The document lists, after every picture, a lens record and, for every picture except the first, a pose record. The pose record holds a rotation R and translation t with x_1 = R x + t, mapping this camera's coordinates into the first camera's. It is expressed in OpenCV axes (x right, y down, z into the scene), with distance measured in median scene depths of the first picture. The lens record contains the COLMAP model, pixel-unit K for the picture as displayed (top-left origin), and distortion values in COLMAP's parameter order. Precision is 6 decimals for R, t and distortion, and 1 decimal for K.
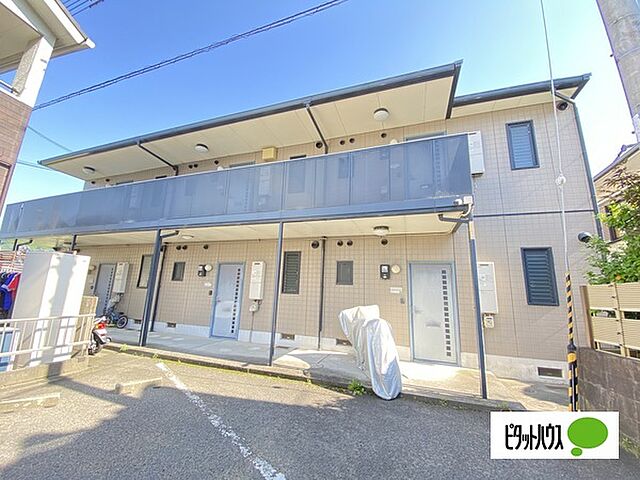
lens RADIAL K [[256.6, 0, 319.7], [0, 256.6, 241.6], [0, 0, 1]] dist [-0.018846, -0.000768]
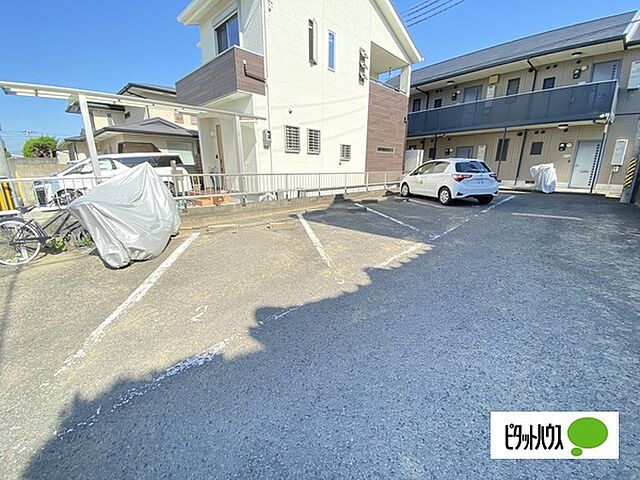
lens RADIAL K [[256.6, 0, 319.7], [0, 256.6, 238.8], [0, 0, 1]] dist [-0.018846, -0.000768]
pose [[0.844251, 0.103470, -0.525865, -0.228256], [0.140943, 0.903788, 0.404108, -0.281236], [0.517084, -0.415285, 0.748440, -1.676929]]
